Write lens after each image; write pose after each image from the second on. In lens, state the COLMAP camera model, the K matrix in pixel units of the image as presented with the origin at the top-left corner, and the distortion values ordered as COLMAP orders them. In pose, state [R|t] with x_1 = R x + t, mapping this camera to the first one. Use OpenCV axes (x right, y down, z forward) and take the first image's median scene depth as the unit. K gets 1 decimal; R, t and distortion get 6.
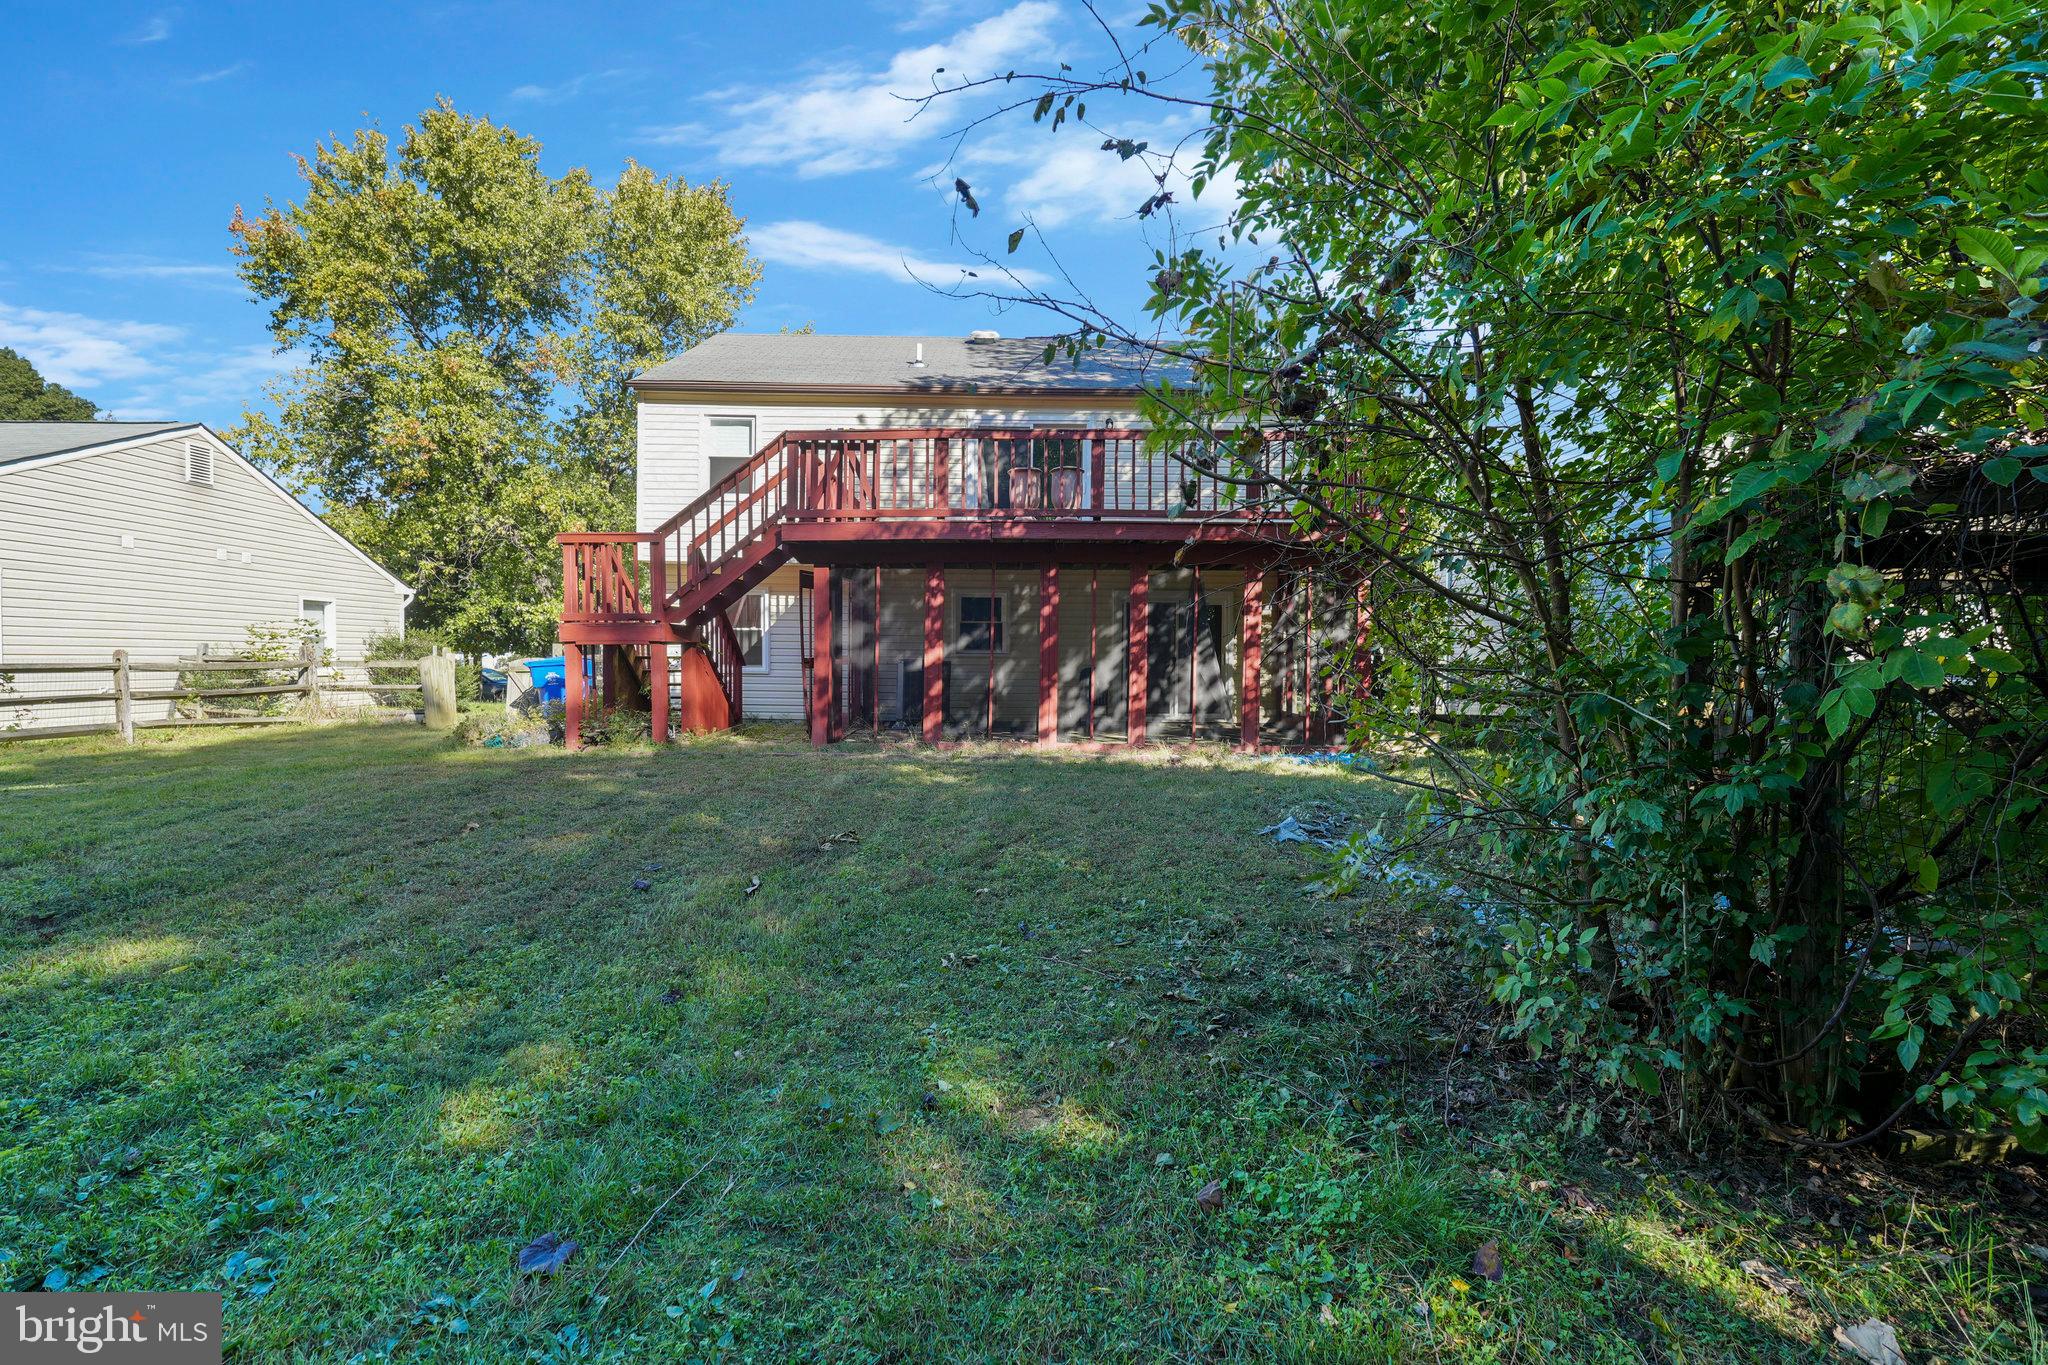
lens RADIAL K [[966.4, 0, 1024.0], [0, 966.4, 682.5], [0, 0, 1]] dist [-0.003800, -0.000940]
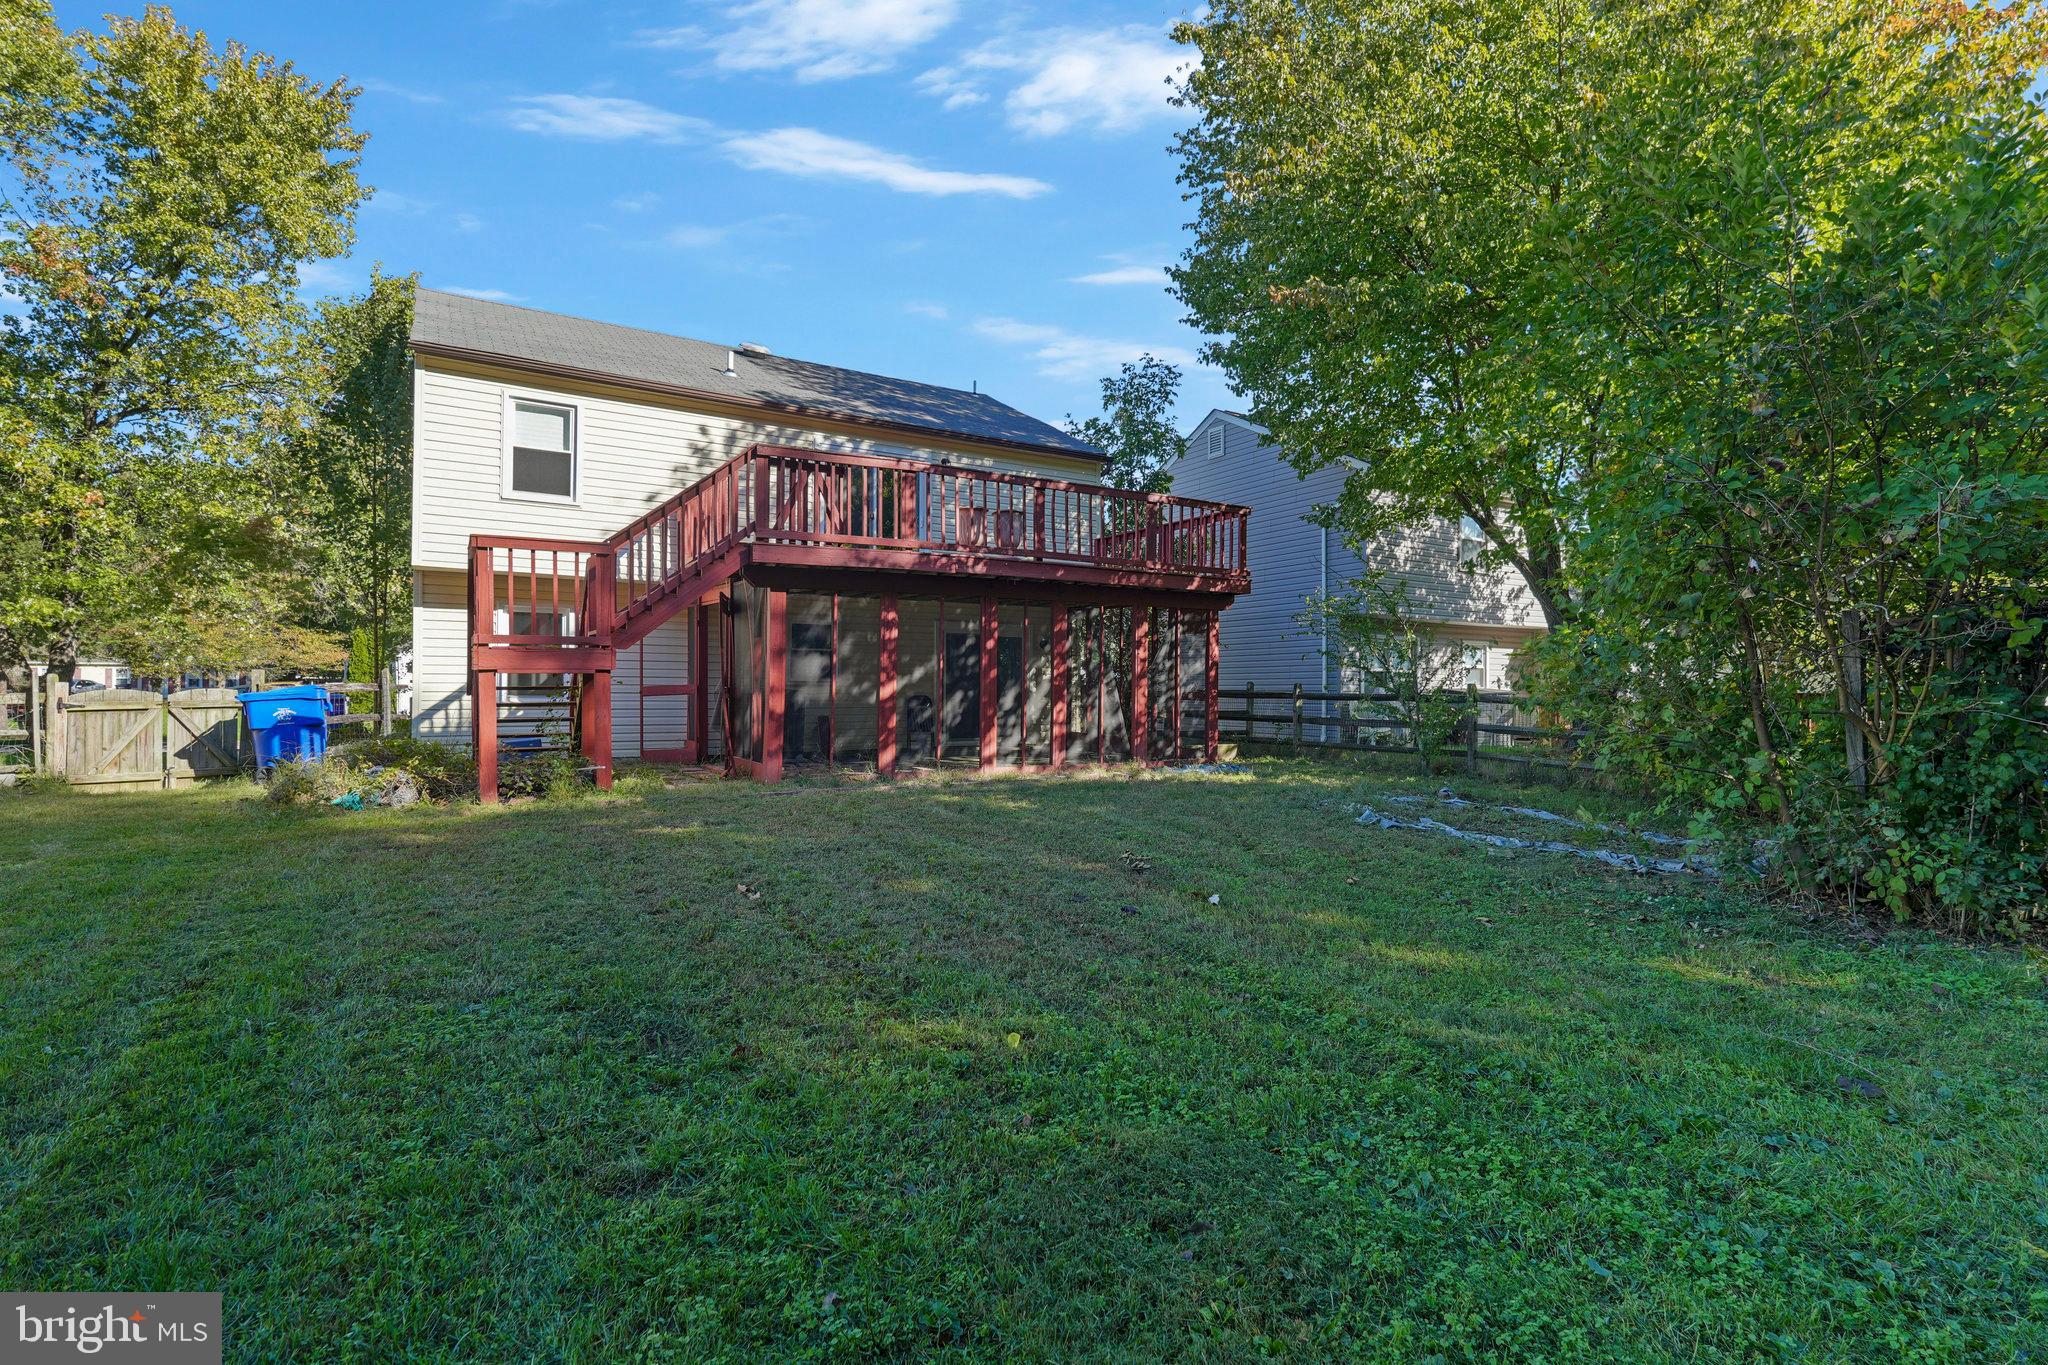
lens RADIAL K [[966.4, 0, 1024.0], [0, 966.4, 682.5], [0, 0, 1]] dist [-0.003800, -0.000940]
pose [[0.850929, -0.000466, 0.525281, -0.498090], [0.013860, 0.999671, -0.021566, -0.008228], [-0.525098, 0.025632, 0.850656, 0.083326]]
